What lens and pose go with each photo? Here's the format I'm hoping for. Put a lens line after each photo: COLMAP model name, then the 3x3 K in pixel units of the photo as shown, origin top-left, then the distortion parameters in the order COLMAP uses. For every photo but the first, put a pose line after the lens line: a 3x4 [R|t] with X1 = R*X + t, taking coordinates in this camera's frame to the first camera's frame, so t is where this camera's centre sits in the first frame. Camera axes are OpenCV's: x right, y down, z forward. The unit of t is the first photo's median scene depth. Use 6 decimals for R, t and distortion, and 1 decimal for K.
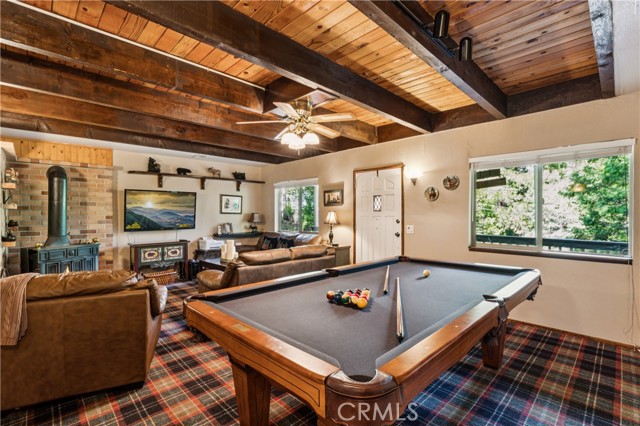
lens RADIAL K [[293.5, 0, 320.0], [0, 293.5, 214.3], [0, 0, 1]] dist [-0.004642, 0.001700]
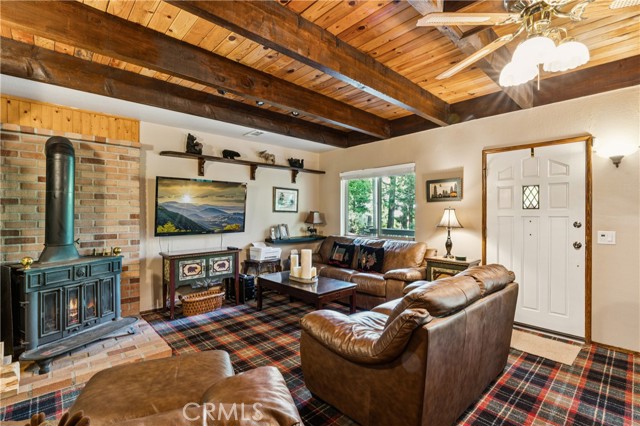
lens RADIAL K [[293.5, 0, 319.9], [0, 293.5, 213.5], [0, 0, 1]] dist [-0.004642, 0.001700]
pose [[0.999644, 0.004663, -0.026270, -0.251973], [-0.004693, 0.999988, -0.001067, 0.002449], [0.026265, 0.001190, 0.999654, 0.303333]]
